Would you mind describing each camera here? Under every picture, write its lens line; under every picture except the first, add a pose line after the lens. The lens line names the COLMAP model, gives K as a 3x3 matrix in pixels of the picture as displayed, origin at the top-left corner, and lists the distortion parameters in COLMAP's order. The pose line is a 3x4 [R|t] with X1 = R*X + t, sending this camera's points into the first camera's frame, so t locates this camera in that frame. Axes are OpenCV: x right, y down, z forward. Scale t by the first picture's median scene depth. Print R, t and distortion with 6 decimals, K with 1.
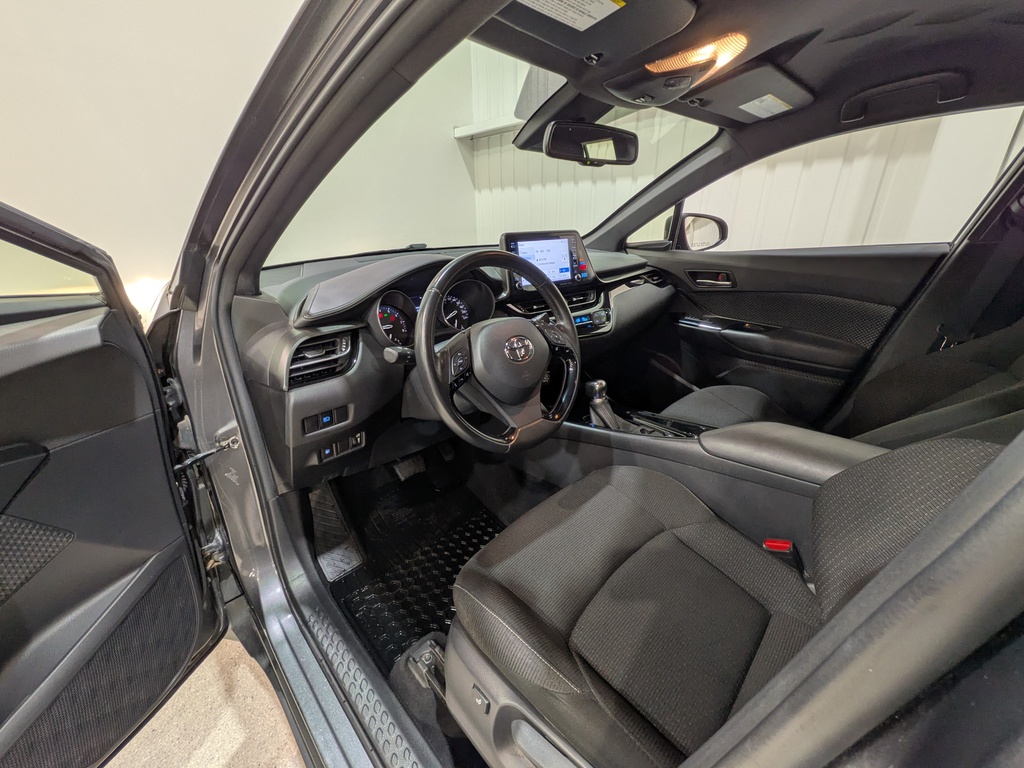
lens RADIAL K [[409.2, 0, 512.0], [0, 409.2, 384.0], [0, 0, 1]] dist [0.000354, -0.000007]
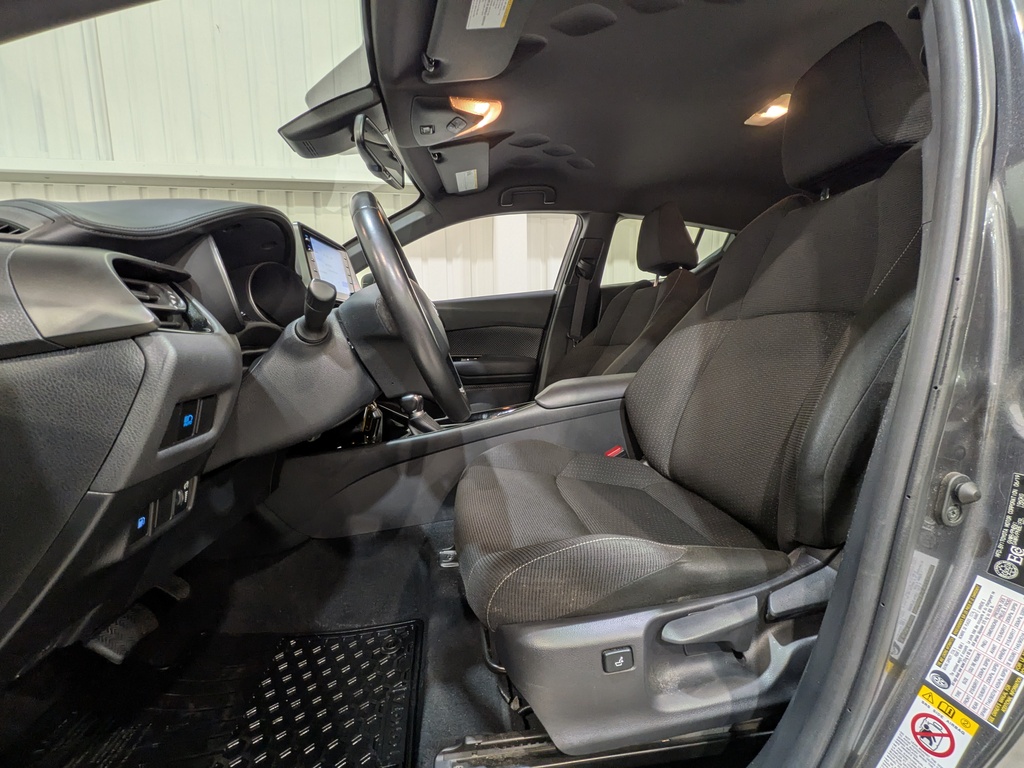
lens RADIAL K [[409.2, 0, 512.0], [0, 409.2, 384.0], [0, 0, 1]] dist [0.000354, -0.000007]
pose [[0.568635, -0.097815, 0.816753, -0.434216], [0.326940, 0.937987, -0.115286, 0.157481], [-0.754827, 0.332586, 0.565352, 0.292082]]
